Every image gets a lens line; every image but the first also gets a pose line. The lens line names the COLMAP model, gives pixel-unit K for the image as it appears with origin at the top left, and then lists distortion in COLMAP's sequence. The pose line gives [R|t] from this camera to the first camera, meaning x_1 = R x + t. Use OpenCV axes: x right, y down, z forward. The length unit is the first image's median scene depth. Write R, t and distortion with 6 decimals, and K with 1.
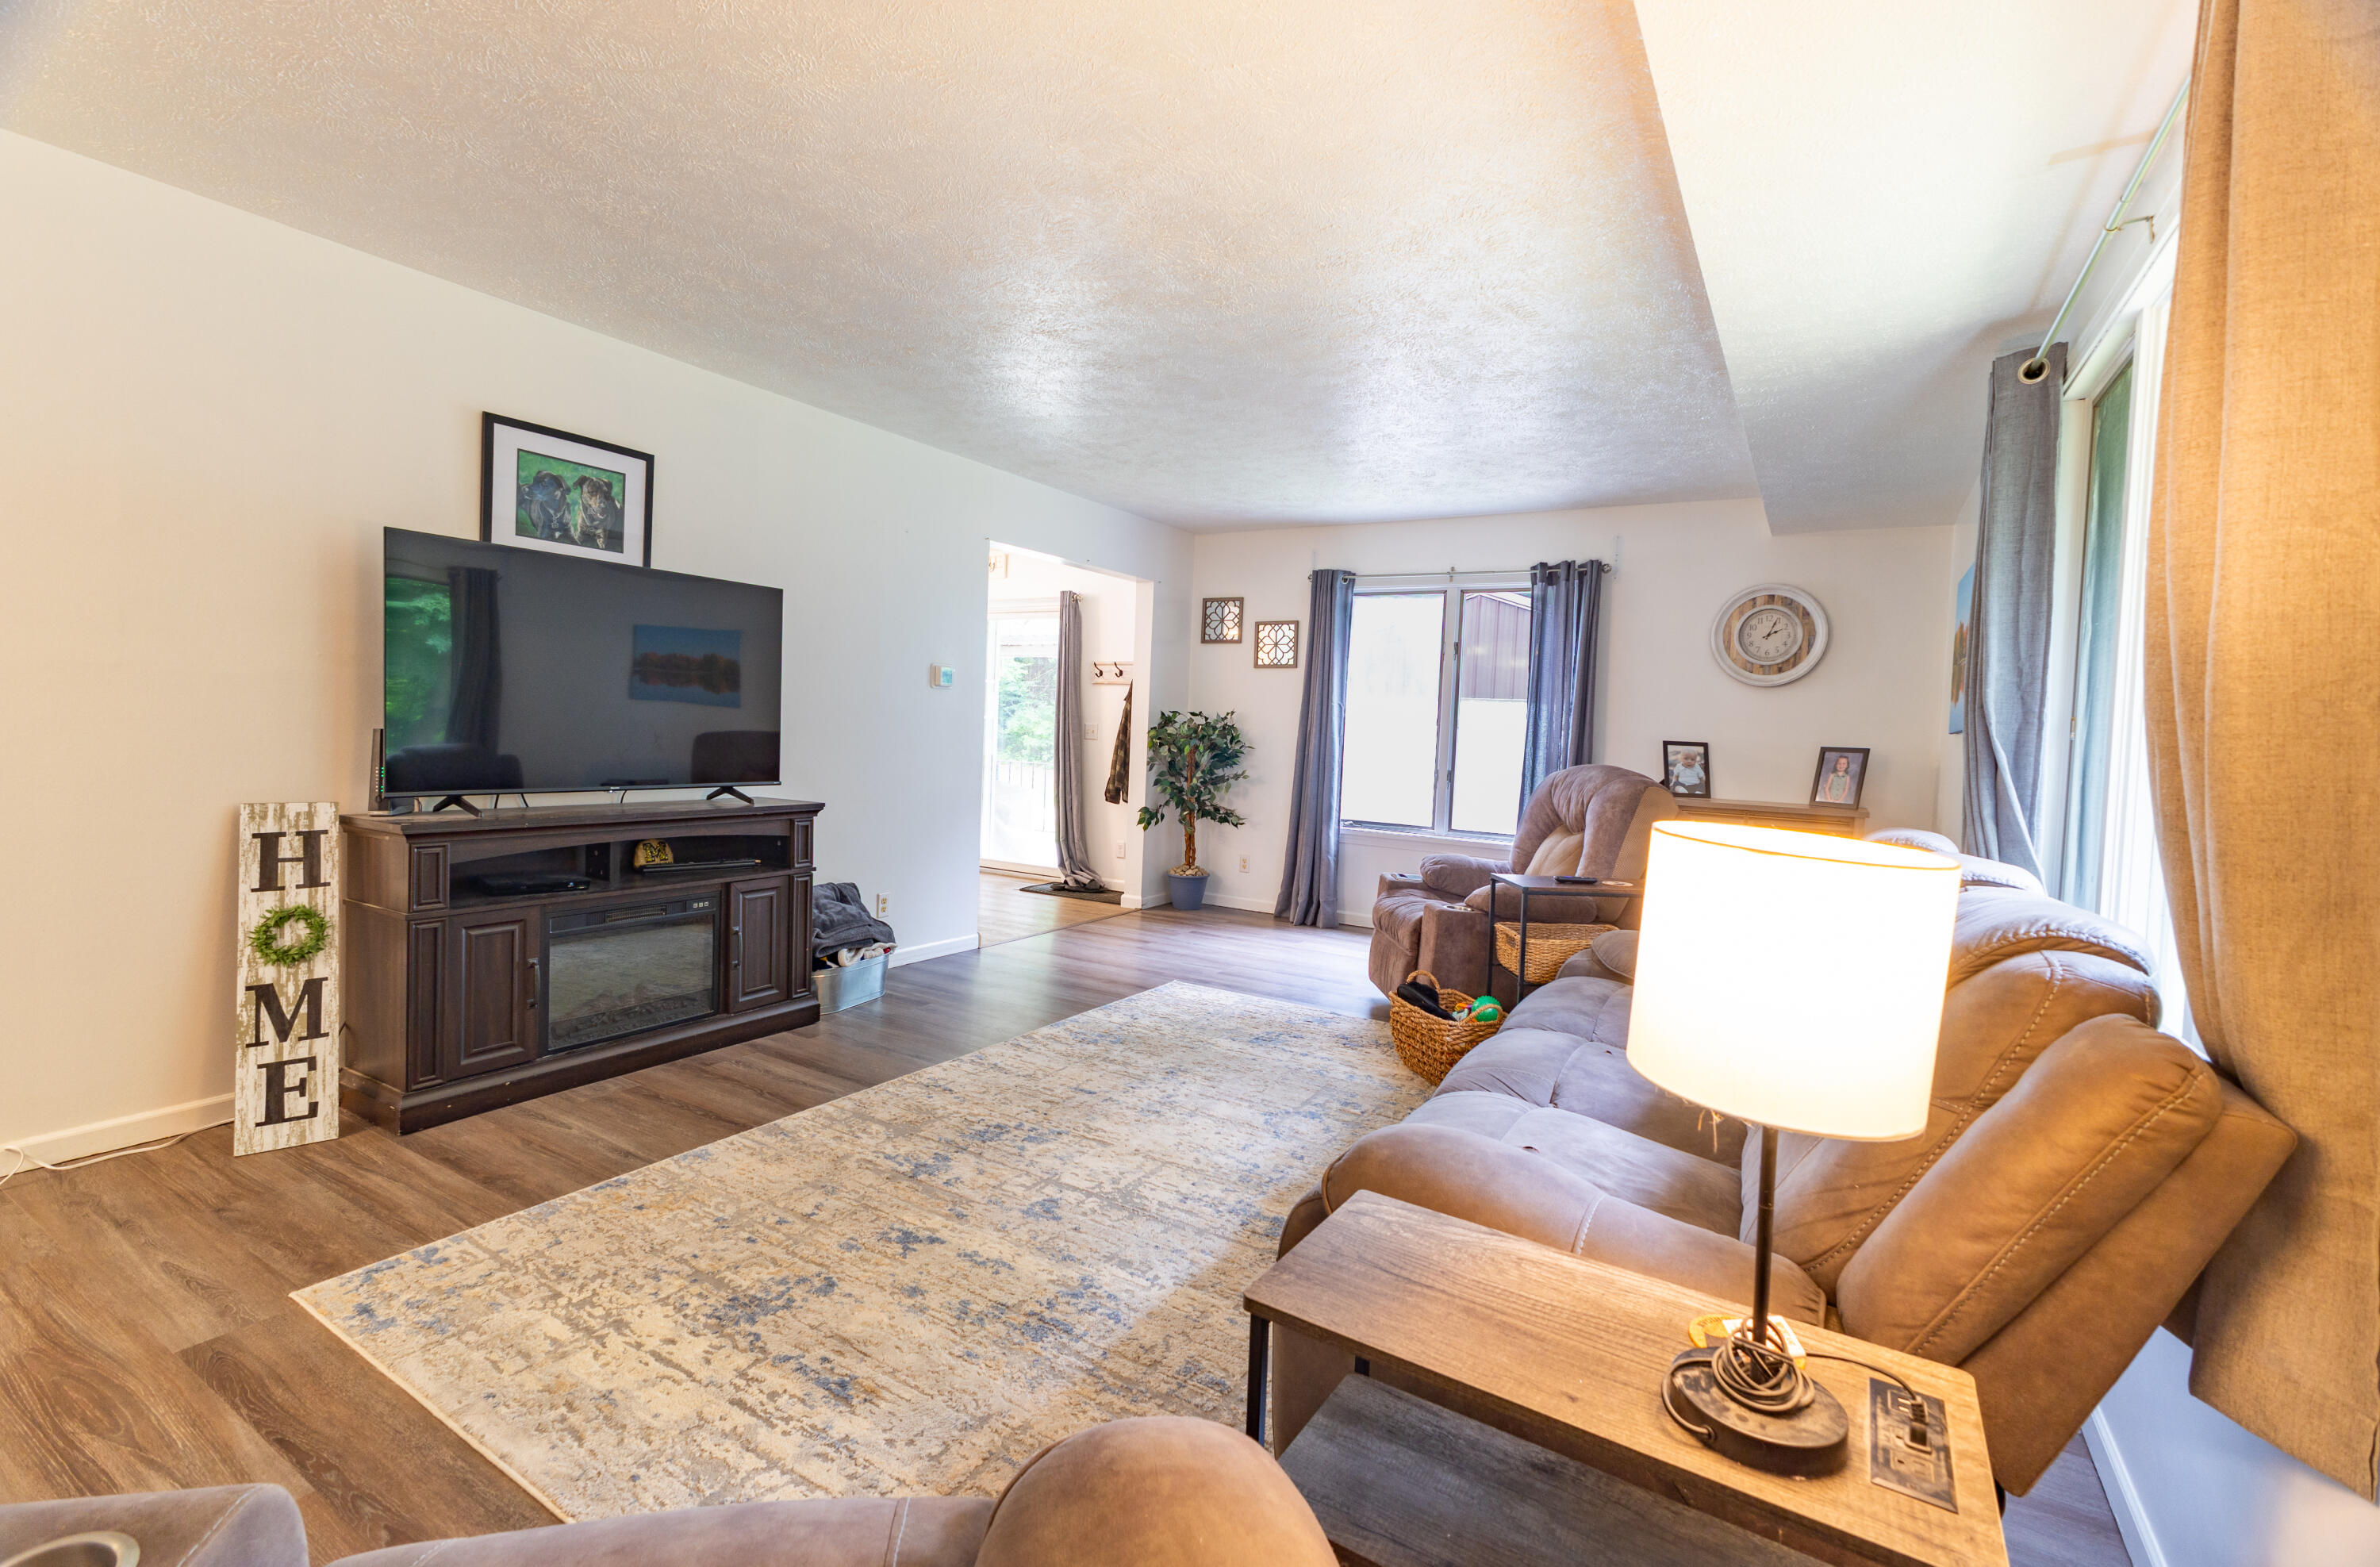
lens RADIAL K [[1045.4, 0, 1194.2], [0, 1045.4, 757.1], [0, 0, 1]] dist [0.002170, 0.001095]
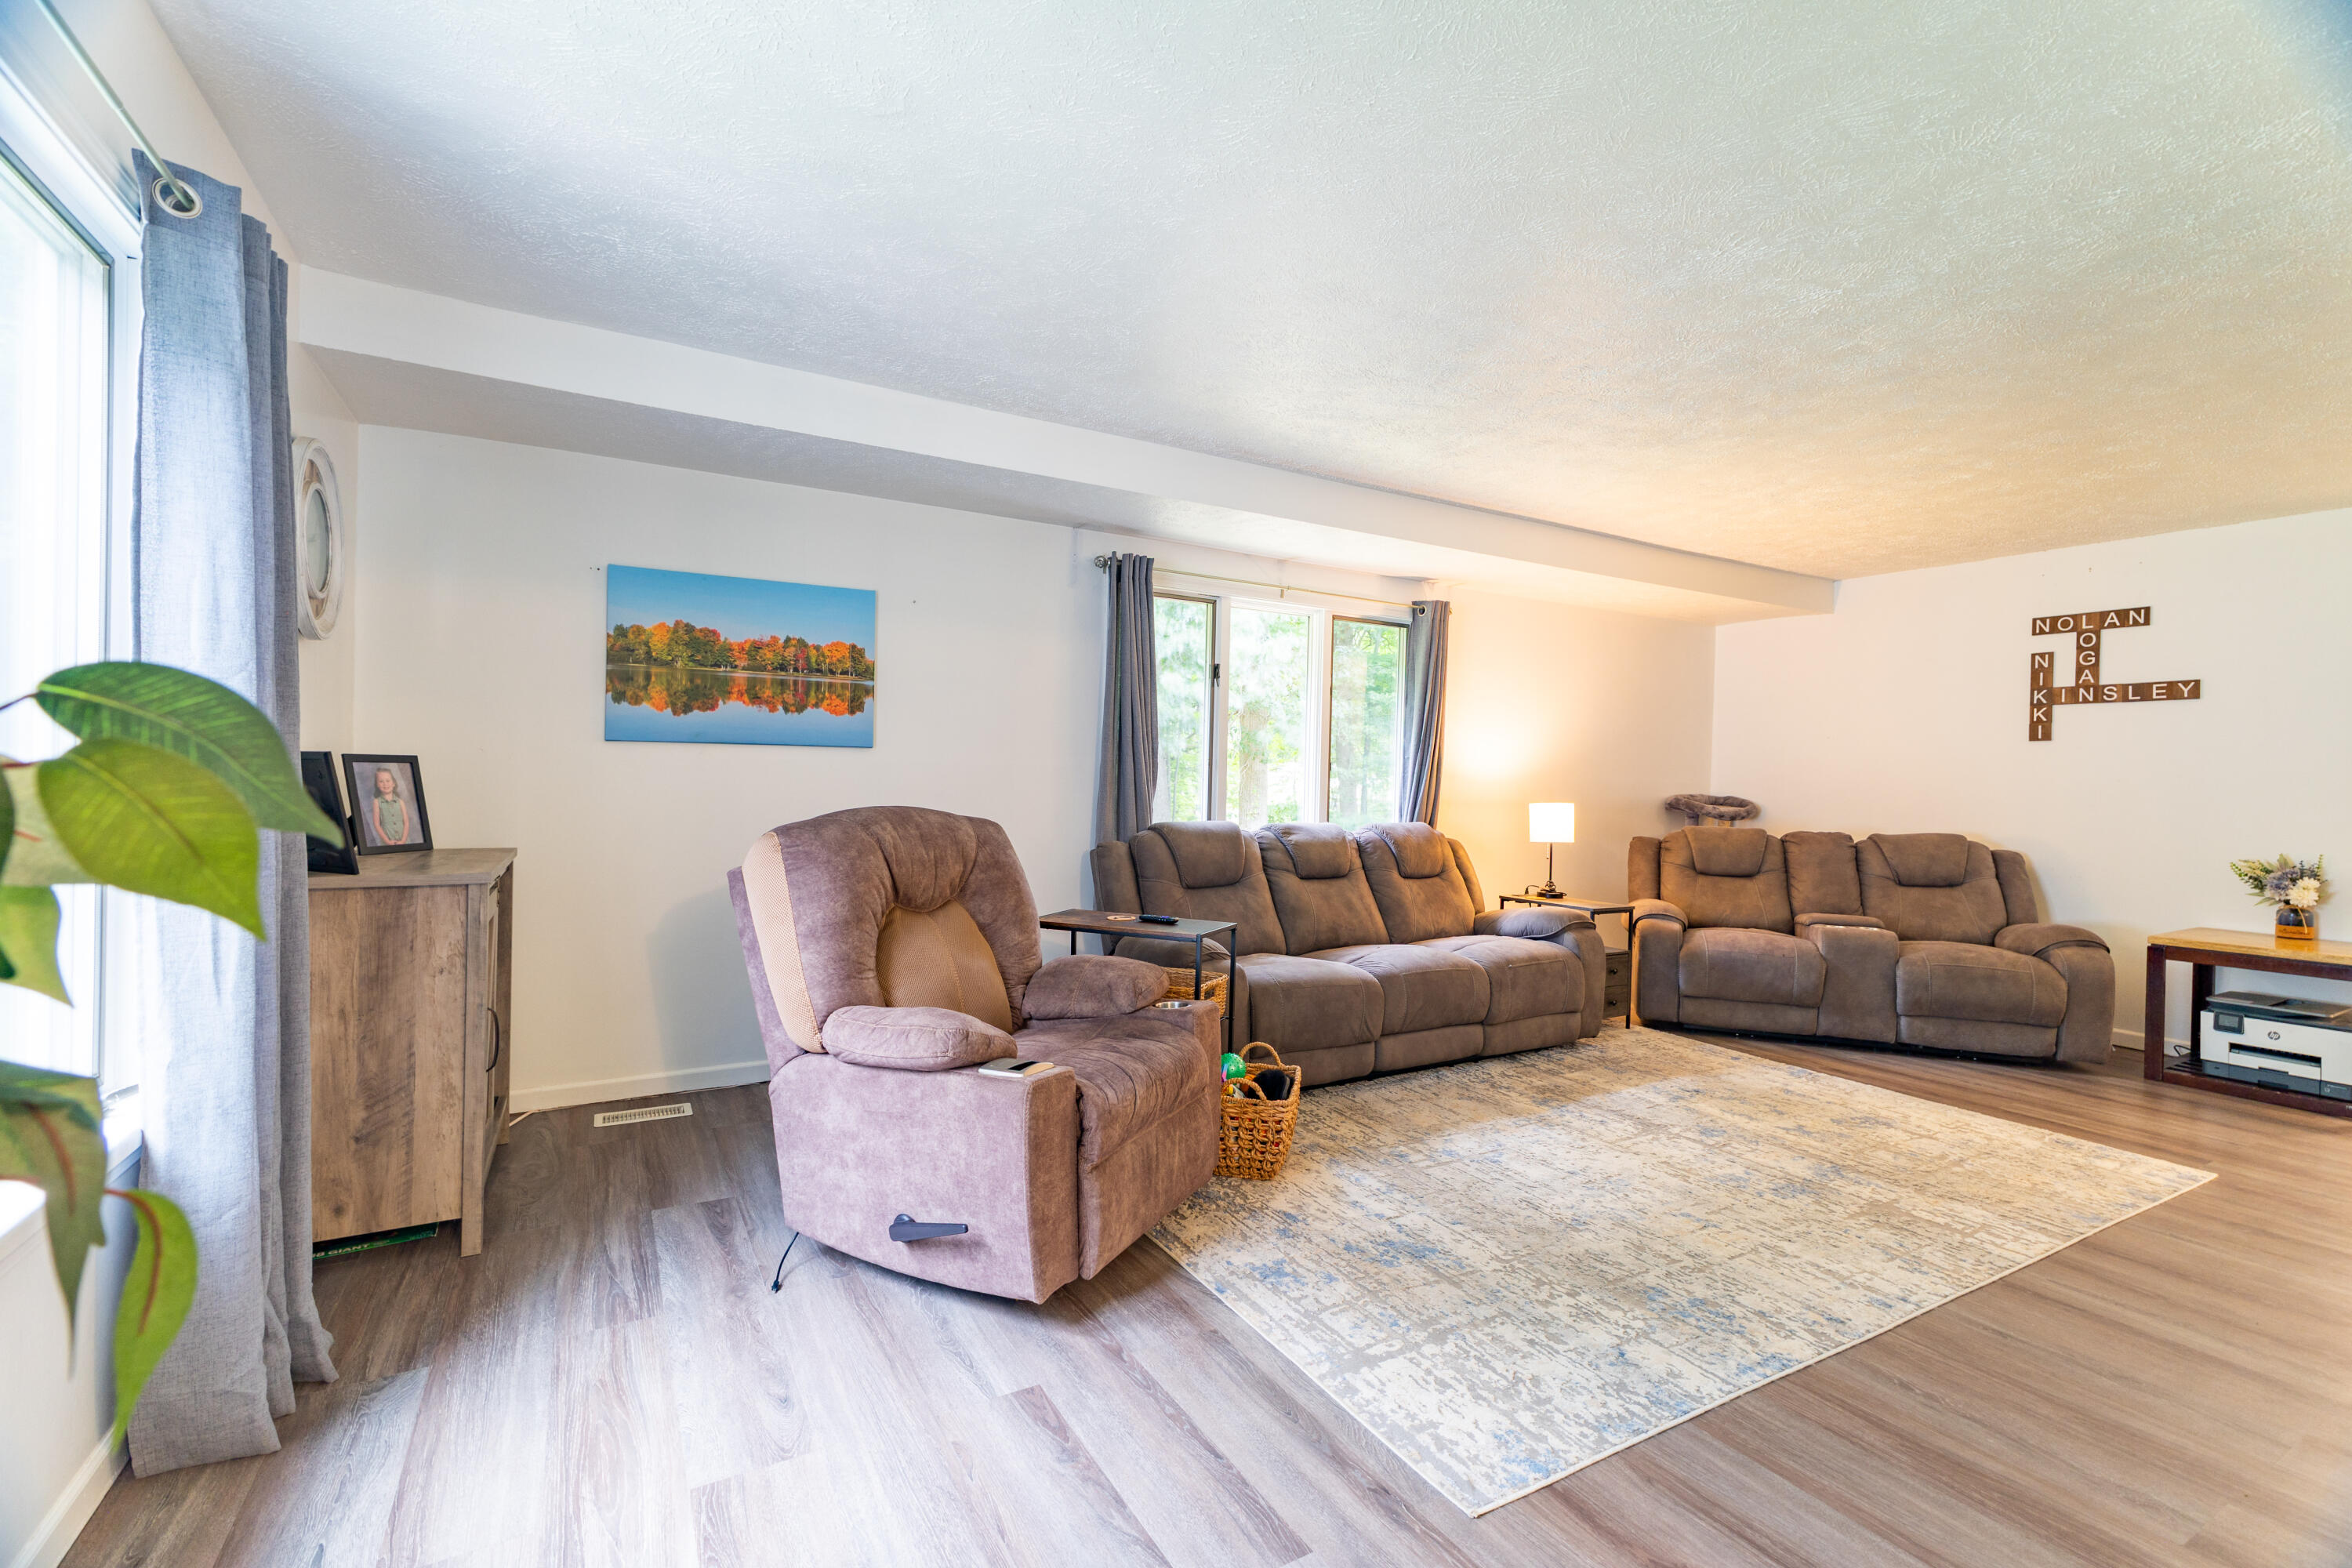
lens RADIAL K [[1015.5, 0, 1176.0], [0, 1015.5, 784.0], [0, 0, 1]] dist [0.004402, 0.000072]
pose [[-0.868965, -0.062642, 0.490893, -0.130631], [-0.042884, 0.997756, 0.051410, -0.069601], [-0.493012, 0.023622, -0.869702, 2.081794]]
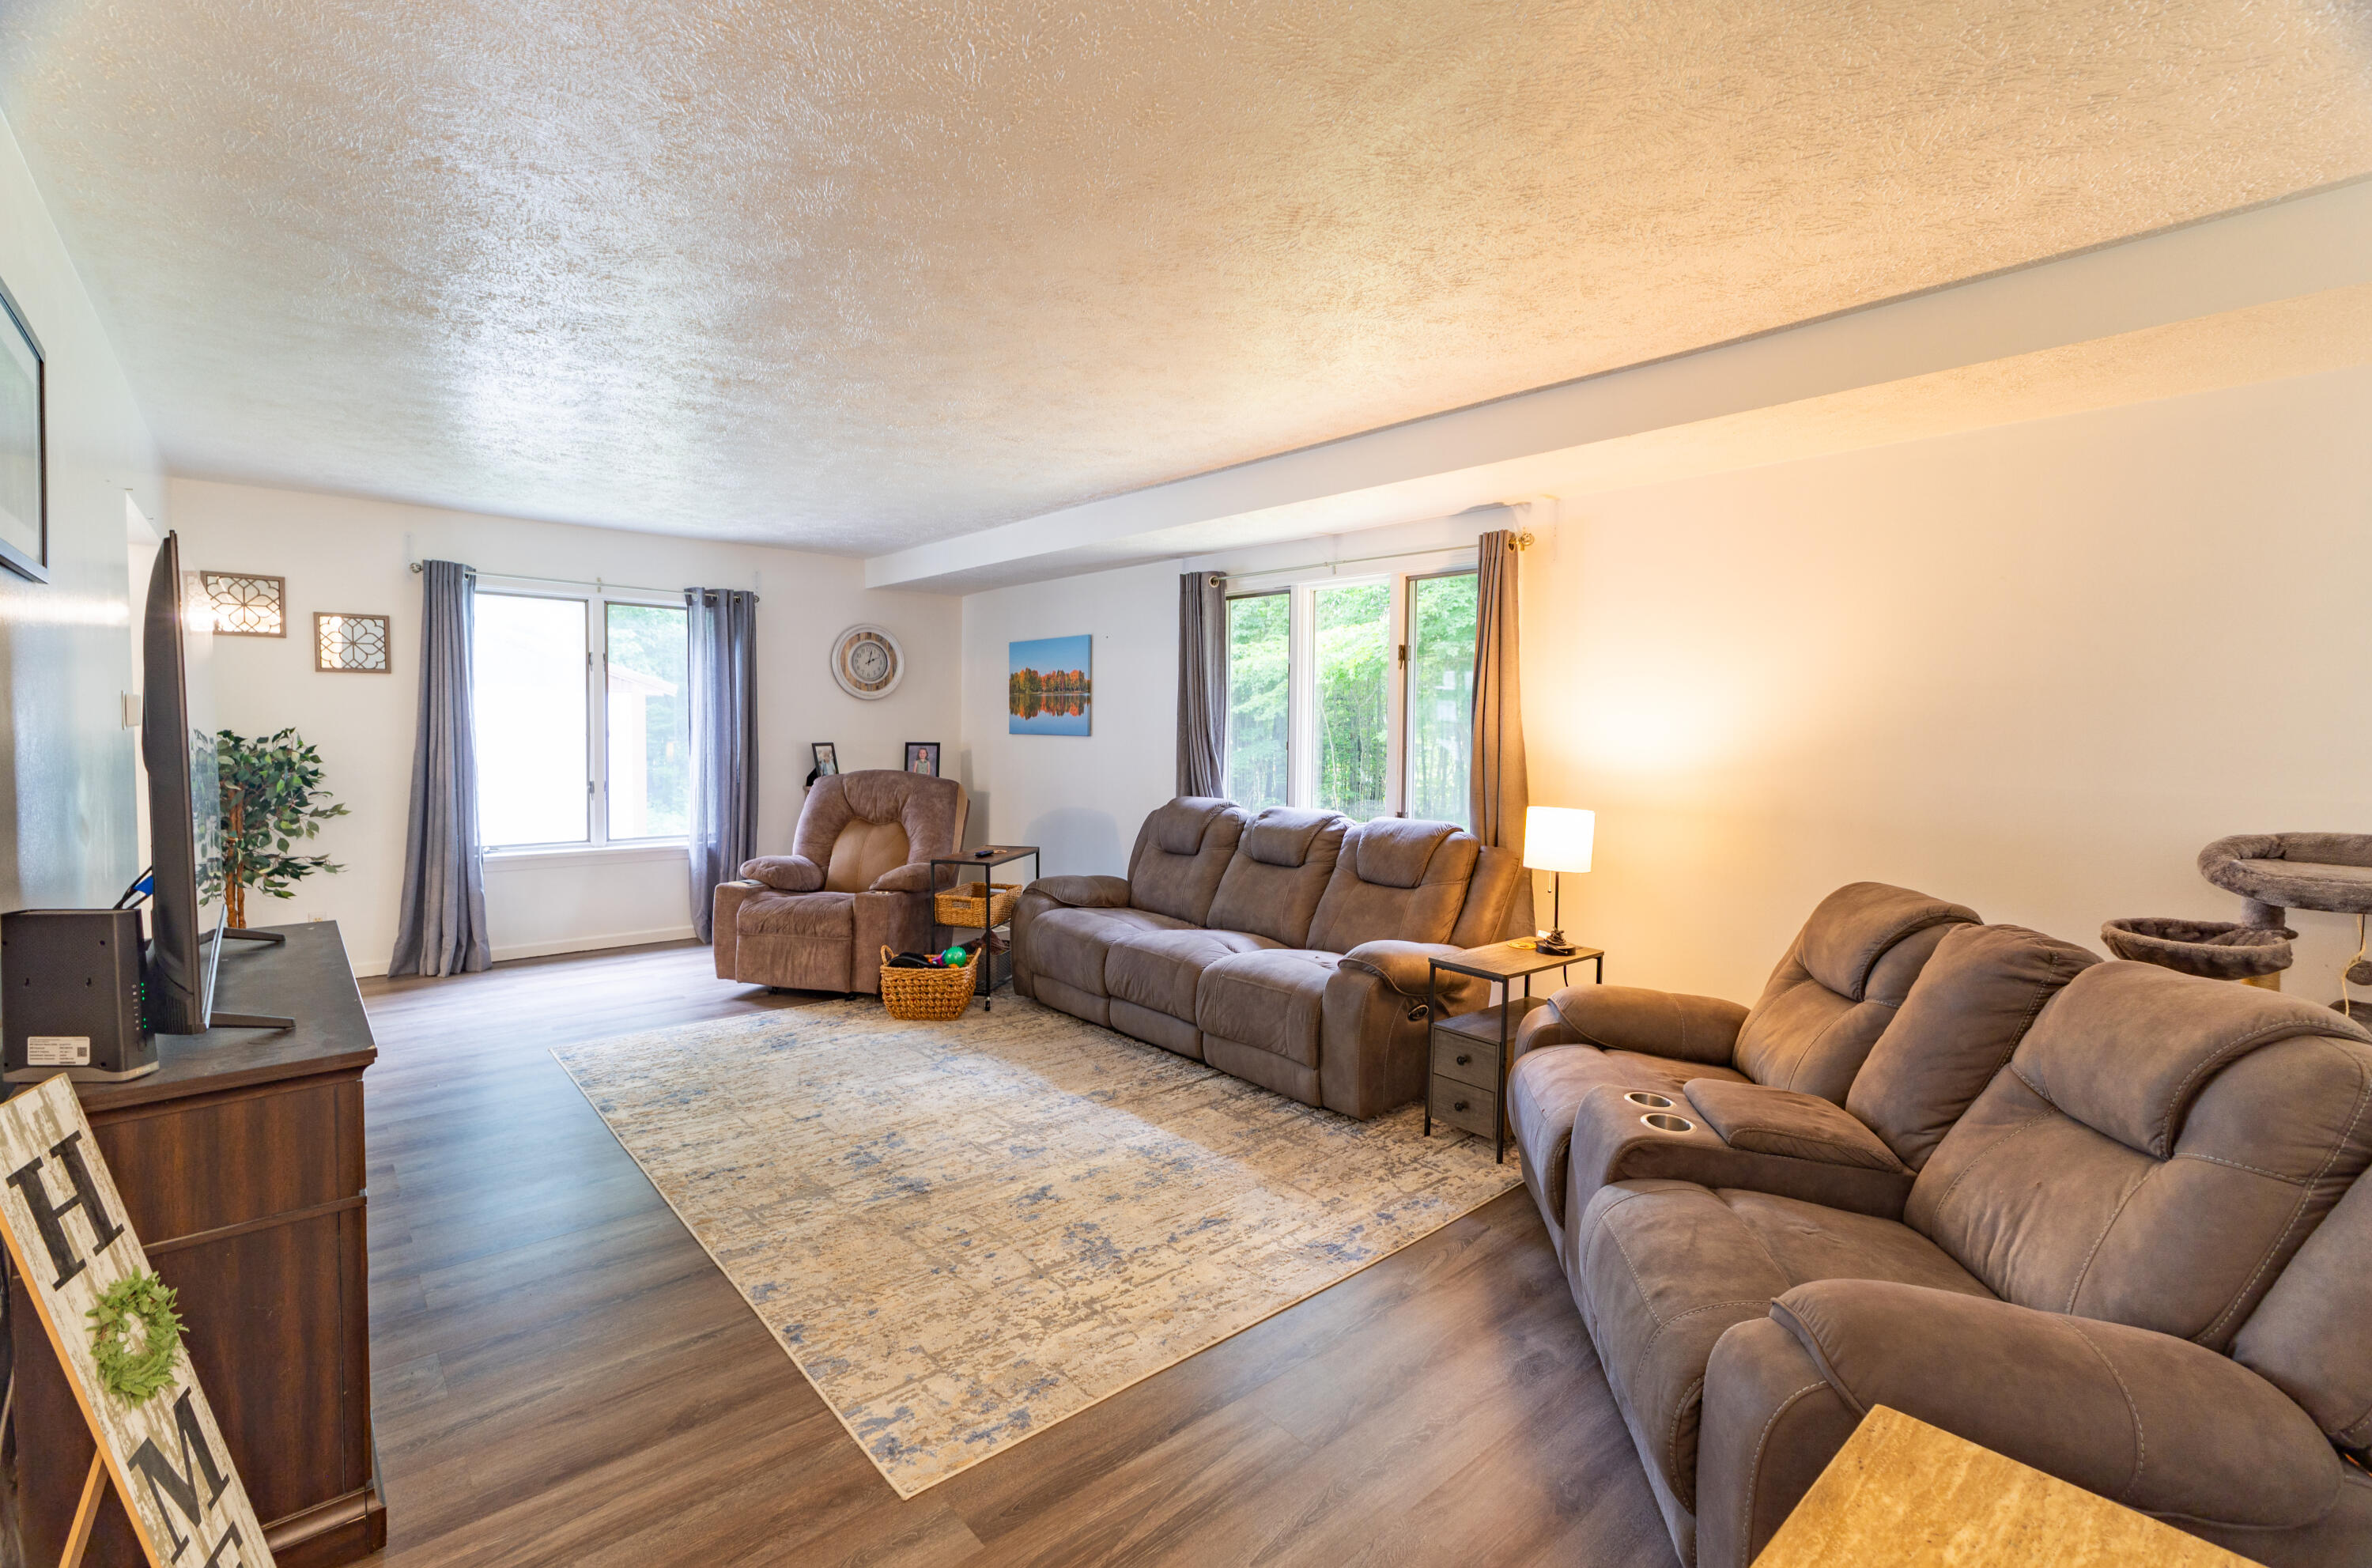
lens RADIAL K [[1041.8, 0, 1190.2], [0, 1041.8, 757.6], [0, 0, 1]] dist [0.002170, 0.001095]
pose [[0.302730, -0.069526, 0.950537, -1.055443], [0.025656, 0.997569, 0.064795, -0.118339], [-0.952731, 0.004771, 0.303778, 0.322003]]
